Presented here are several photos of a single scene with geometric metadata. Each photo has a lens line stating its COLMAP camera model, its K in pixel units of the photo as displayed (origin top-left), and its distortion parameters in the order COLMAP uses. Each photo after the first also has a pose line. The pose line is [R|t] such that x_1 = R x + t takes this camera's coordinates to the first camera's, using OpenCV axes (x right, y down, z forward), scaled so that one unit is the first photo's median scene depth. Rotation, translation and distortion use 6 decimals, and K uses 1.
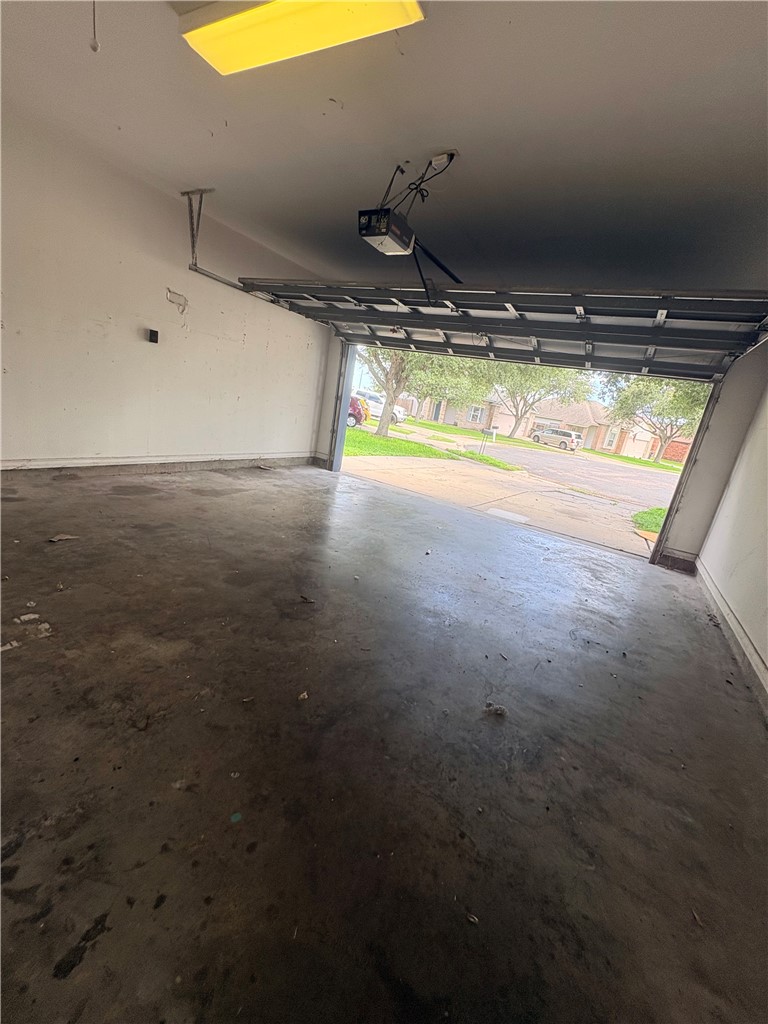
lens RADIAL K [[406.9, 0, 385.7], [0, 406.9, 515.3], [0, 0, 1]] dist [-0.001781, 0.000242]
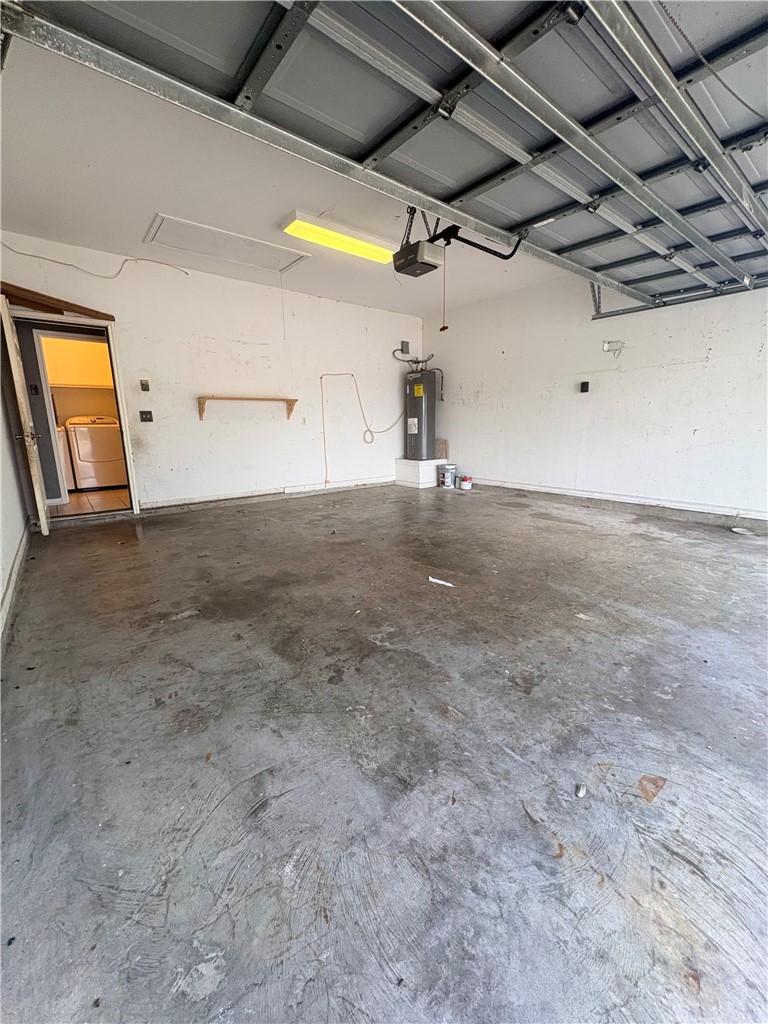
lens RADIAL K [[406.9, 0, 384.5], [0, 406.9, 509.8], [0, 0, 1]] dist [-0.001781, 0.000242]
pose [[-0.352827, 0.032090, -0.935138, 0.708129], [-0.297163, 0.943828, 0.144507, -0.099704], [0.887247, 0.328875, -0.323472, 0.942171]]
